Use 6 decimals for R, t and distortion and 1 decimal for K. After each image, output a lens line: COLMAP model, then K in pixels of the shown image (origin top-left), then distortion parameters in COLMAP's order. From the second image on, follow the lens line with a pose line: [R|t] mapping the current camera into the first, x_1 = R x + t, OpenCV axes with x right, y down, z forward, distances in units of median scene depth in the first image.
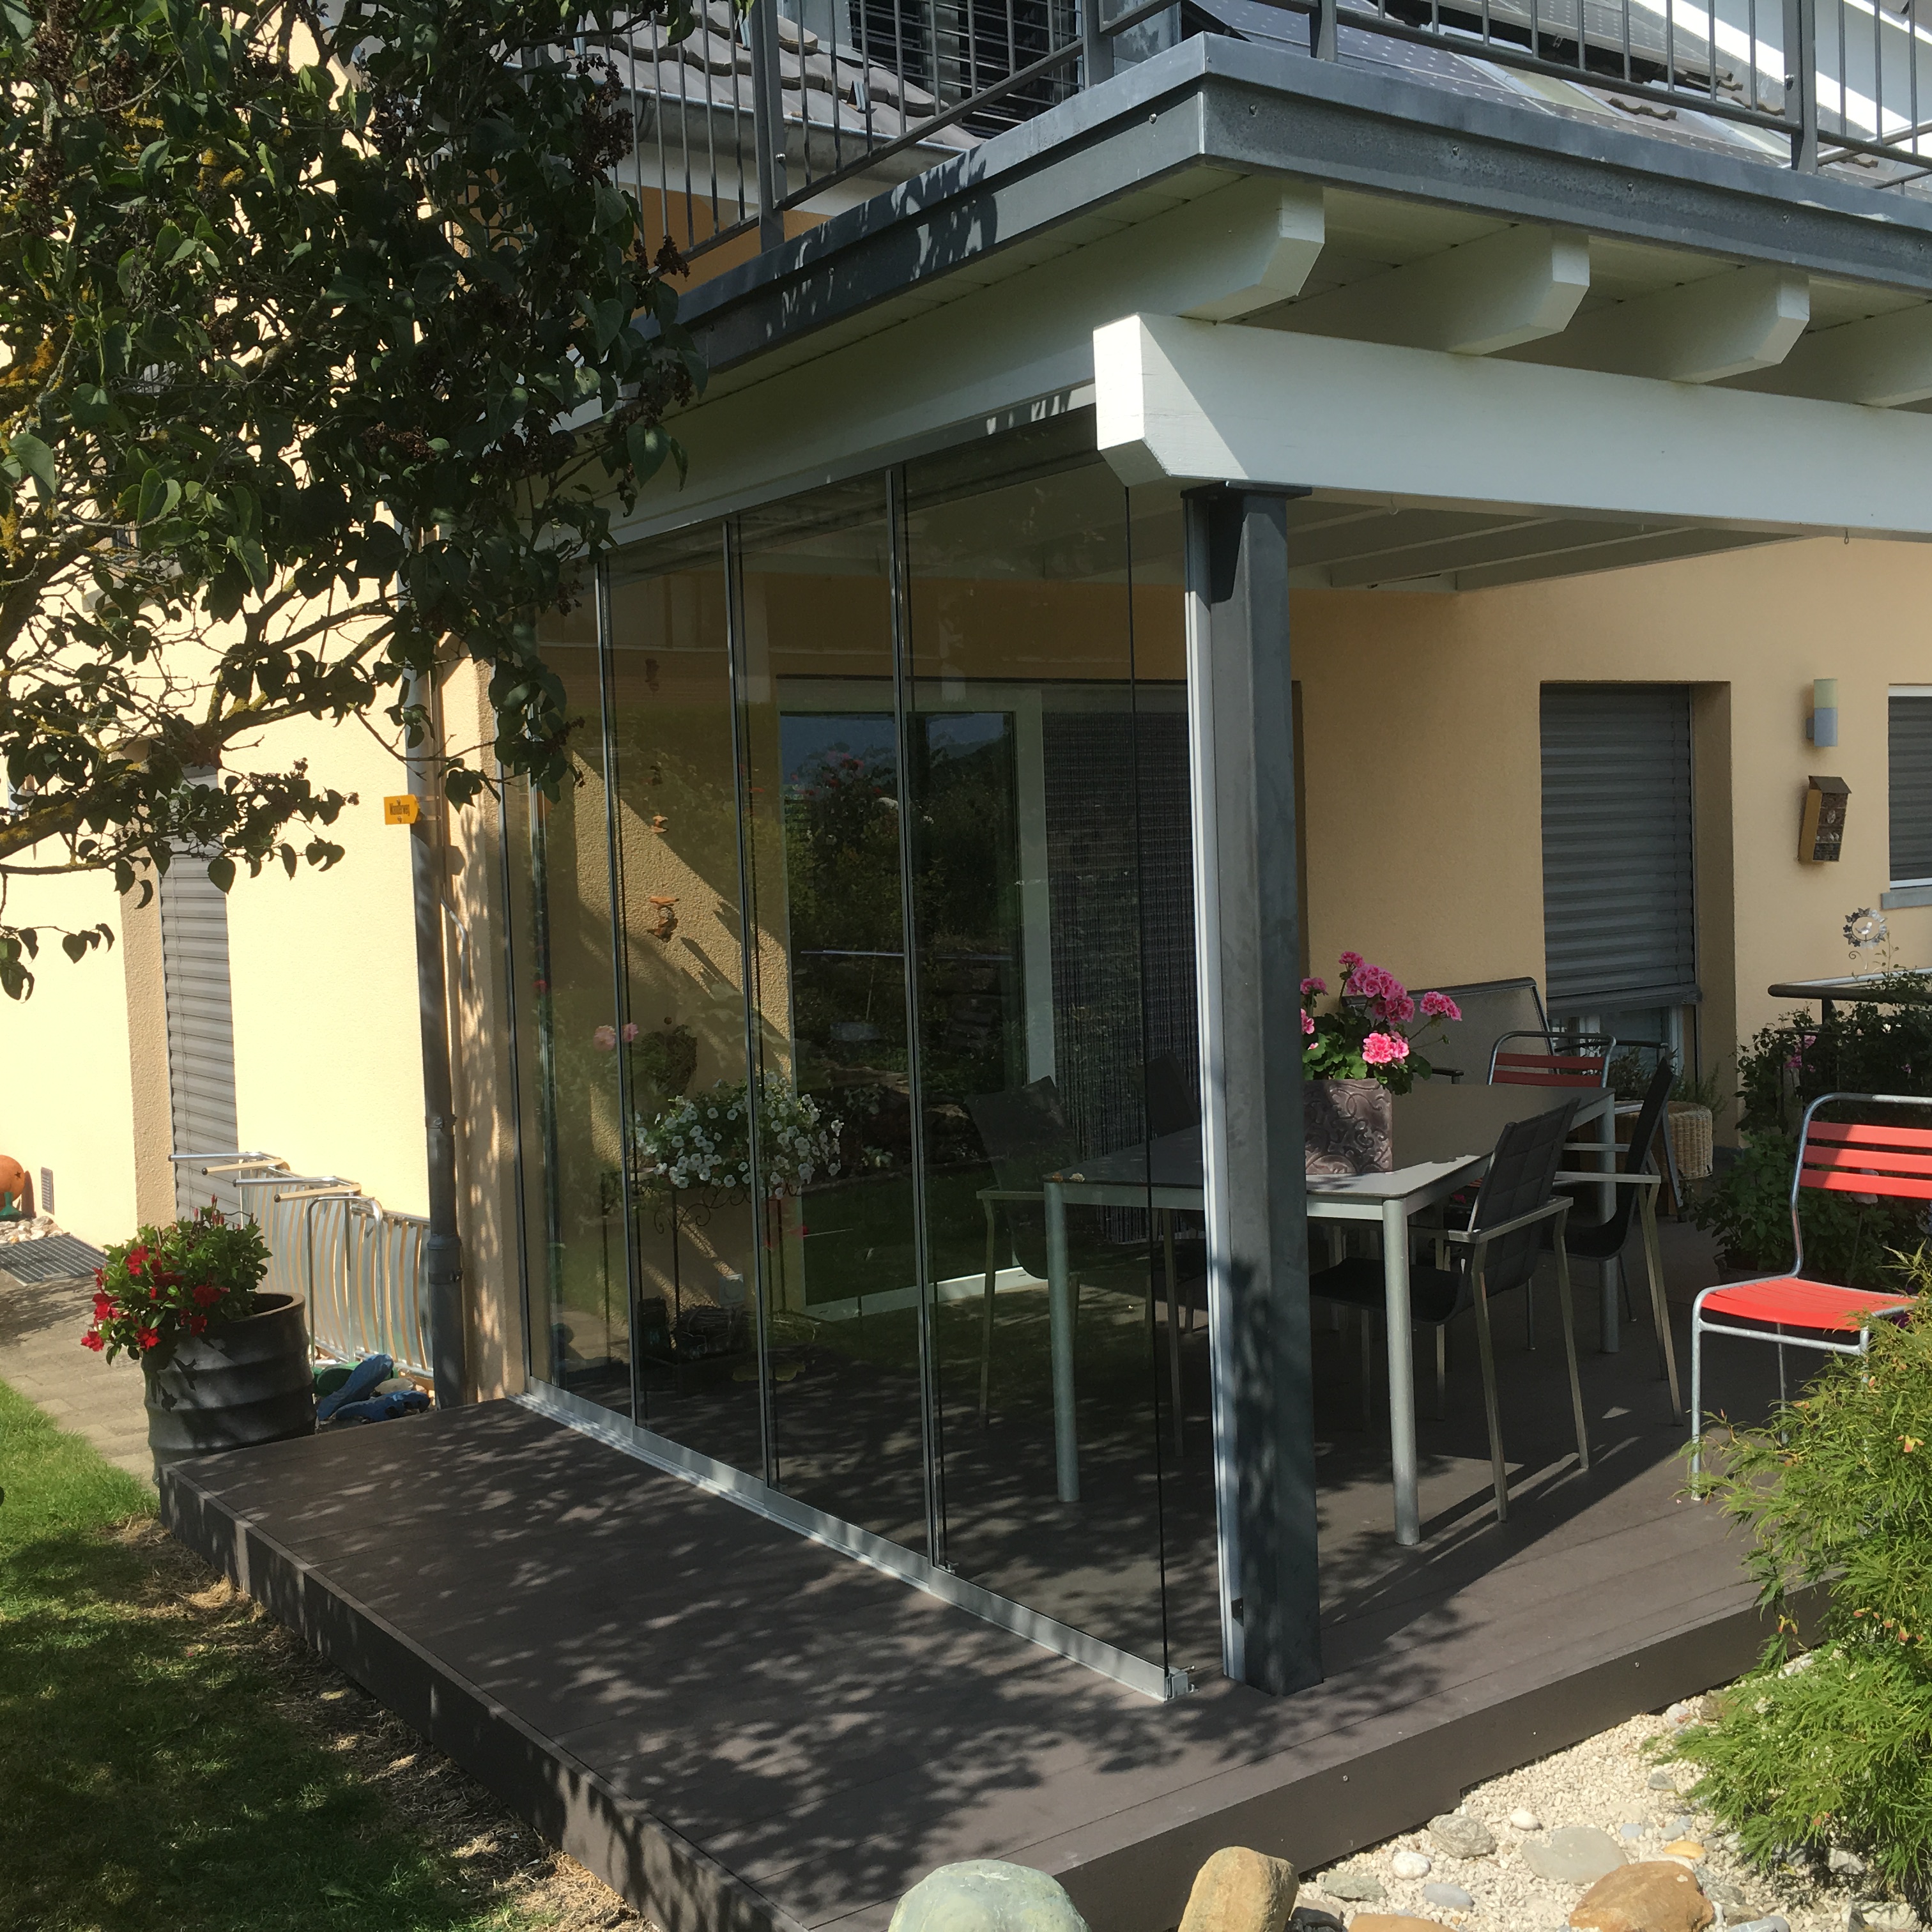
lens RADIAL K [[2172.4, 0, 966.0], [0, 2172.4, 966.0], [0, 0, 1]] dist [0.069465, -0.047097]
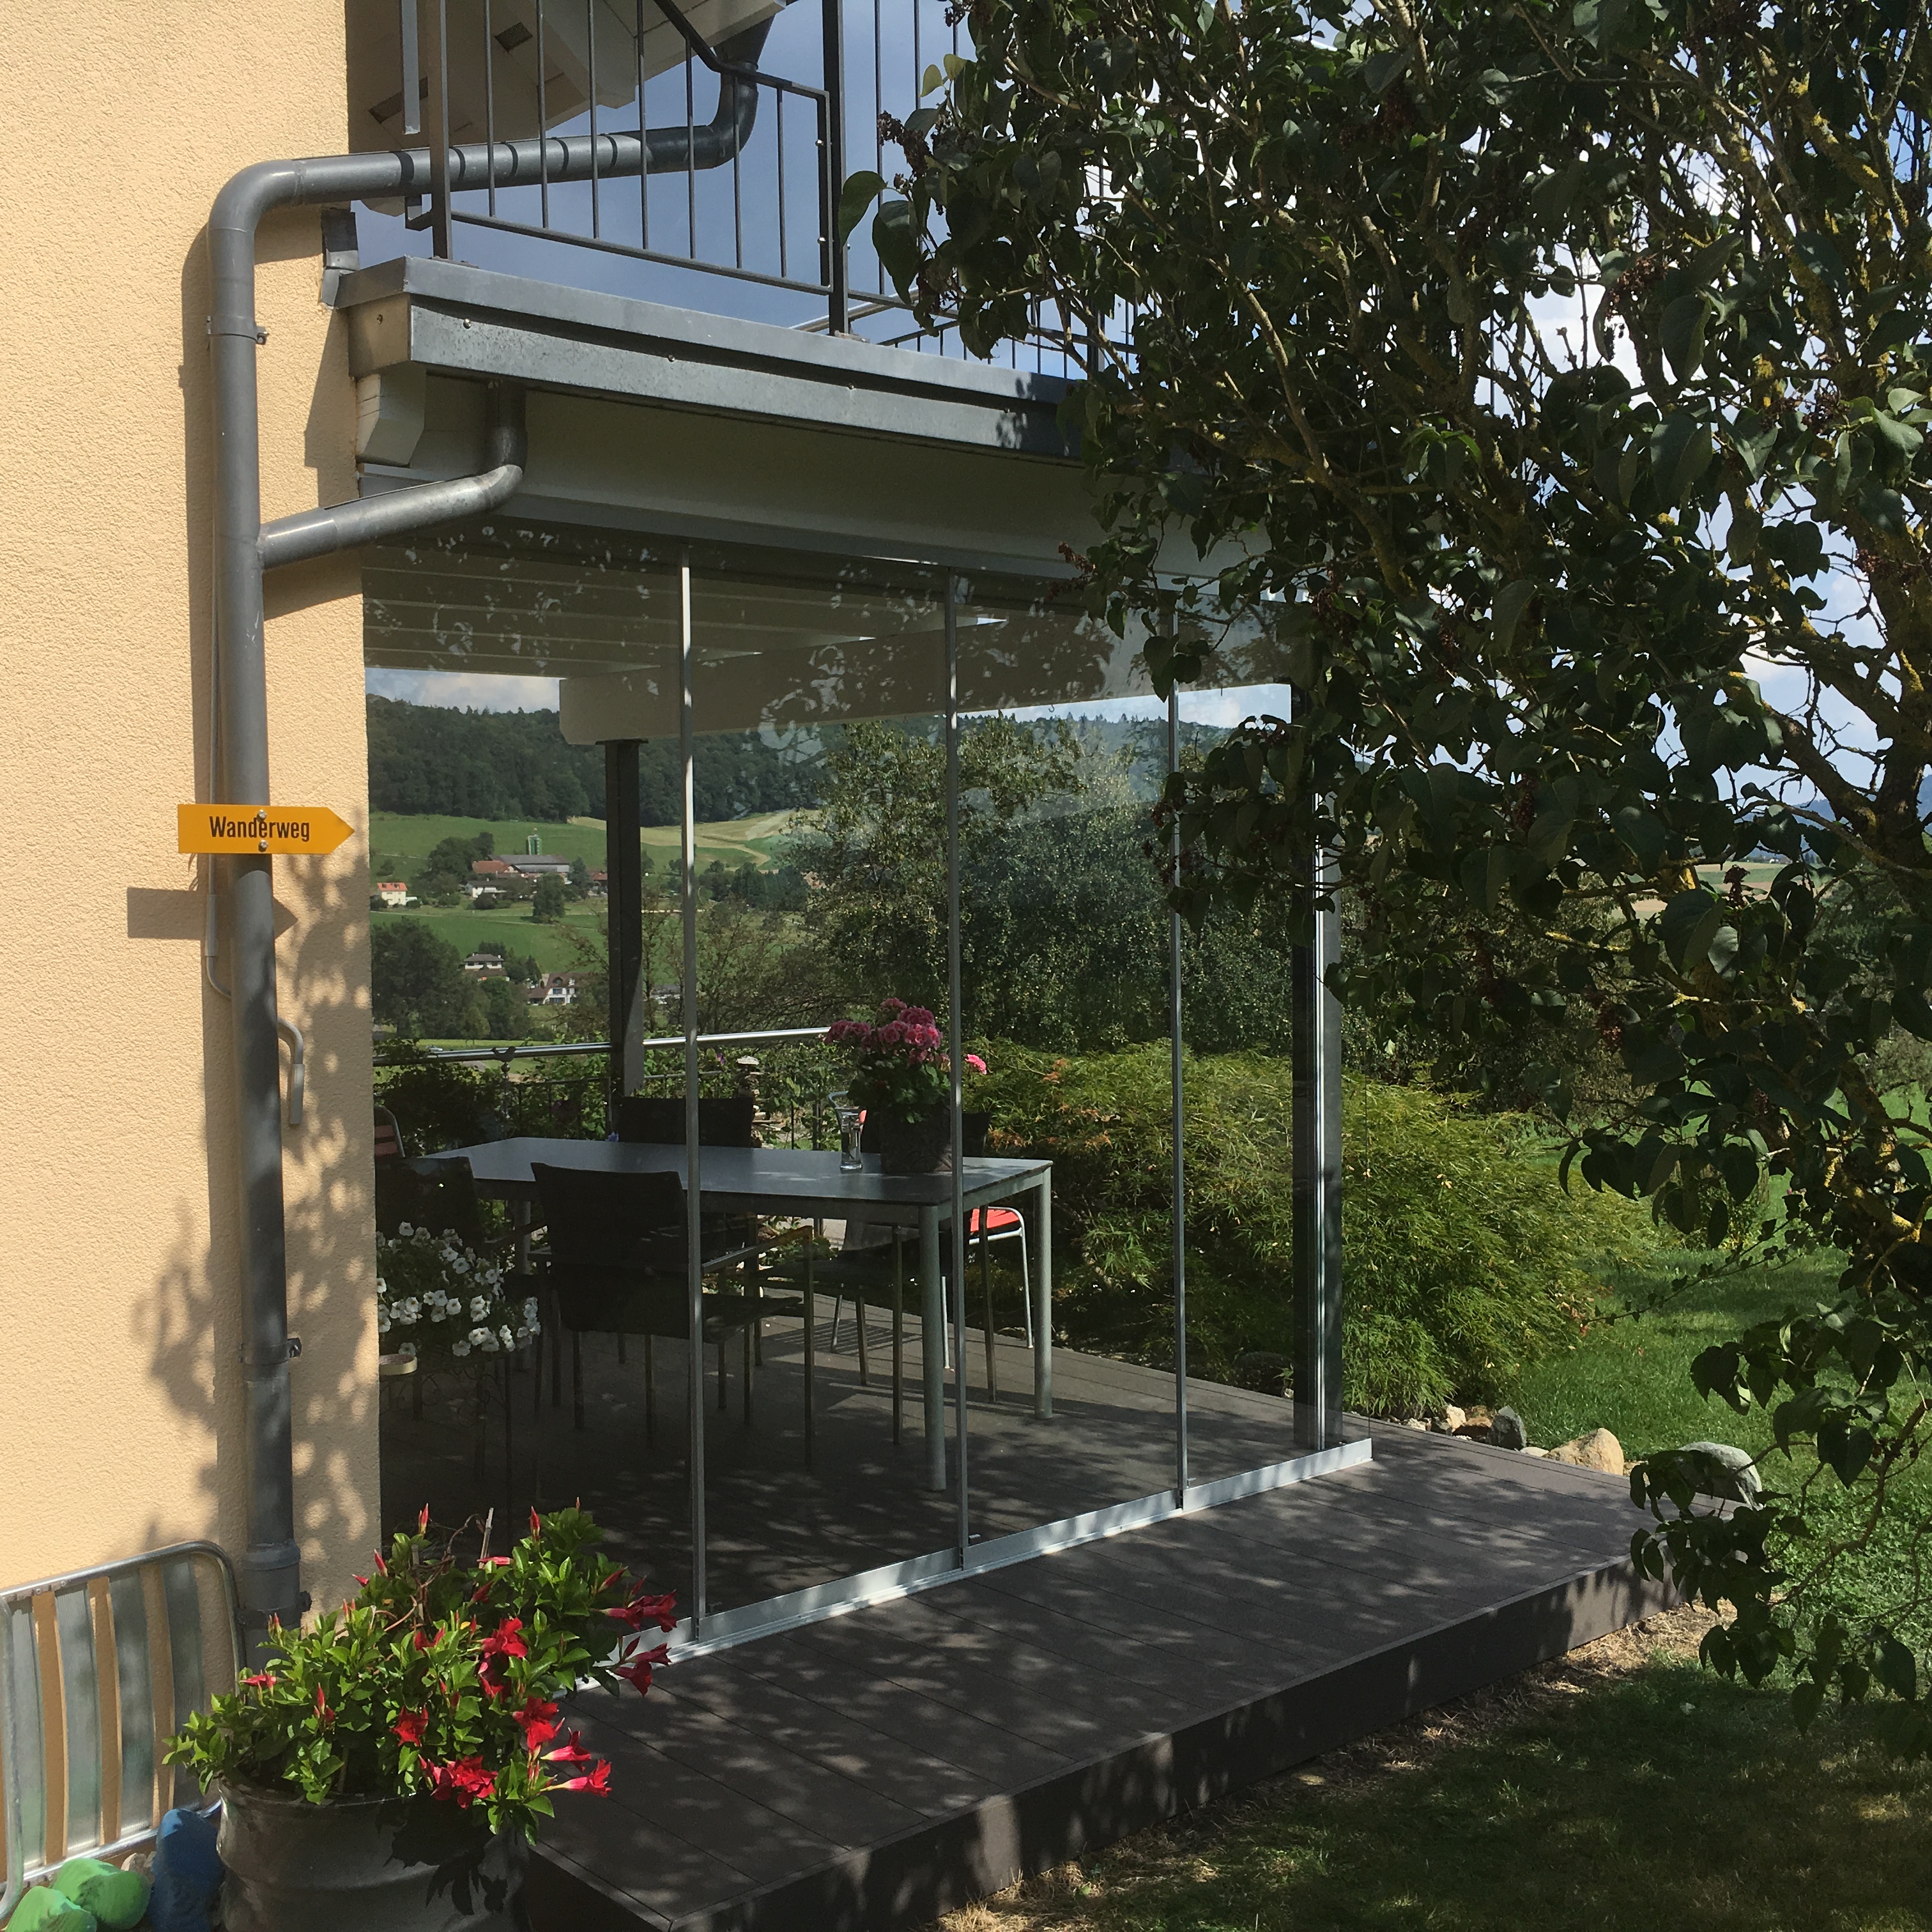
lens RADIAL K [[2172.4, 0, 966.0], [0, 2172.4, 966.0], [0, 0, 1]] dist [0.069465, -0.047097]
pose [[-0.096903, 0.000289, 0.995294, -1.285484], [0.075975, 0.997084, 0.007107, -0.037002], [-0.992390, 0.076306, -0.096642, 1.284752]]
